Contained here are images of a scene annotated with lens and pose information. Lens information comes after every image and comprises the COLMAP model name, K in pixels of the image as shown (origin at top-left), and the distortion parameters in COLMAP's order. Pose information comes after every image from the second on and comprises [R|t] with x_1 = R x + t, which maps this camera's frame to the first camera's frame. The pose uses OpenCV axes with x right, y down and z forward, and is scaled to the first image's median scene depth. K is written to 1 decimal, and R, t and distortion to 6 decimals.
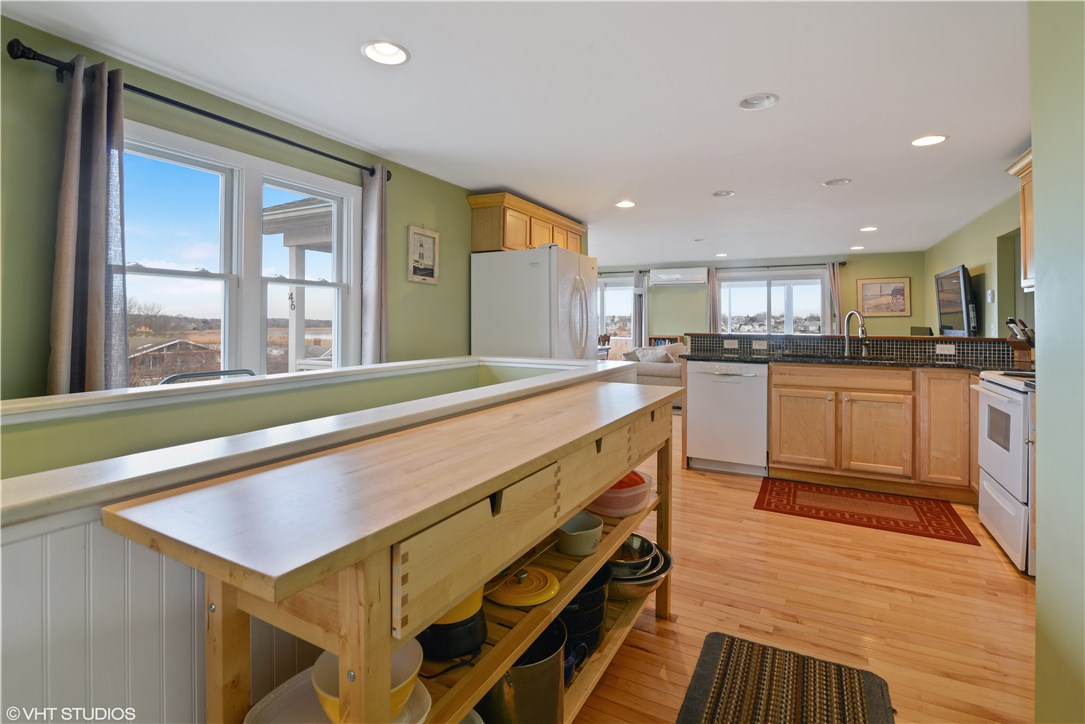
lens RADIAL K [[509.2, 0, 547.1], [0, 509.2, 314.7], [0, 0, 1]] dist [-0.008883, -0.000170]
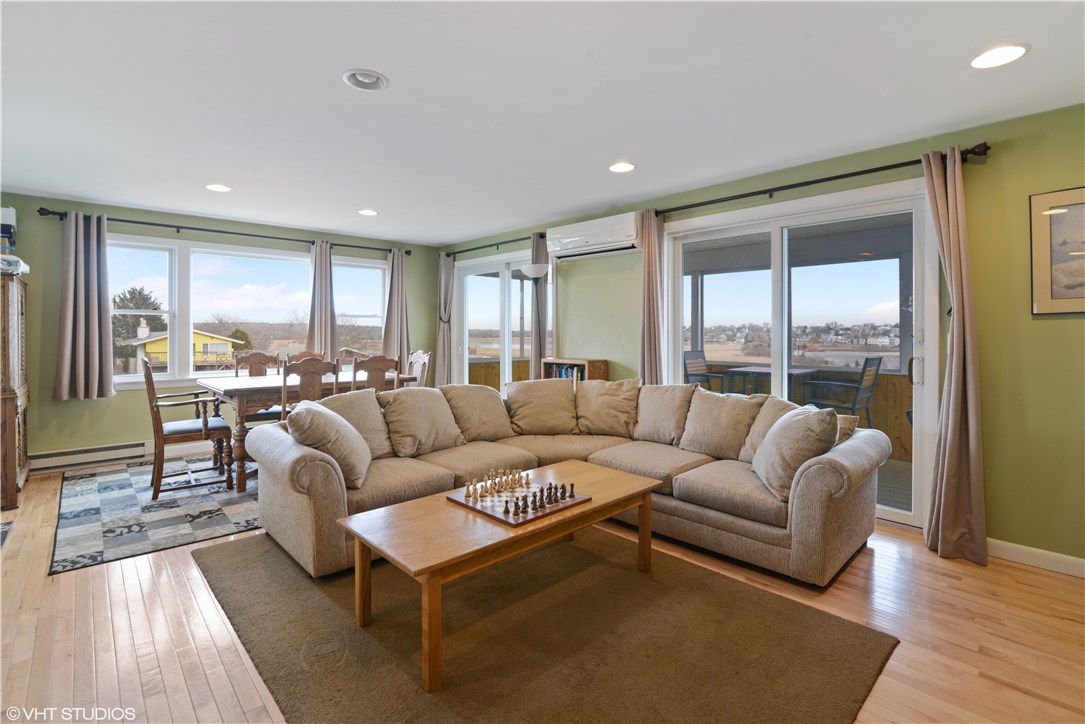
lens RADIAL K [[509.2, 0, 550.4], [0, 509.2, 325.2], [0, 0, 1]] dist [-0.008883, -0.000170]
pose [[0.942319, 0.002273, -0.334709, 0.972161], [-0.001934, 0.999997, 0.001346, 0.027138], [0.334711, -0.000621, 0.942320, 1.348260]]
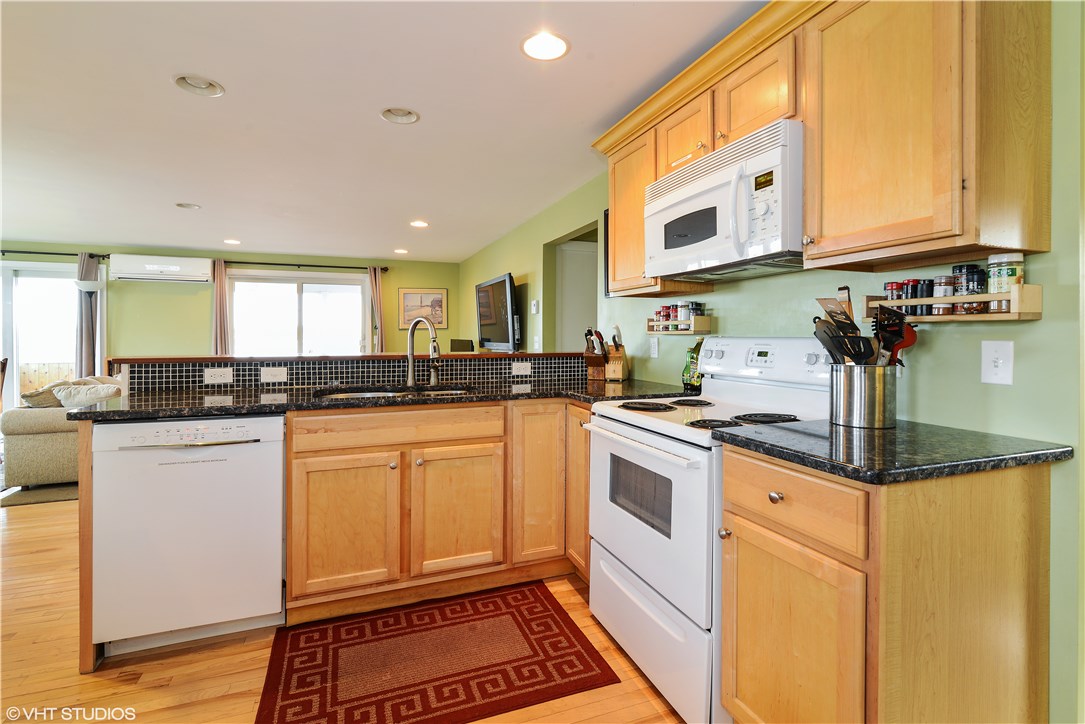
lens RADIAL K [[509.2, 0, 549.2], [0, 509.2, 331.3], [0, 0, 1]] dist [-0.008883, -0.000170]
pose [[0.652226, 0.000931, 0.758024, 0.215496], [-0.005860, 0.999976, 0.003814, 0.007262], [-0.758002, -0.006930, 0.652215, 0.452027]]
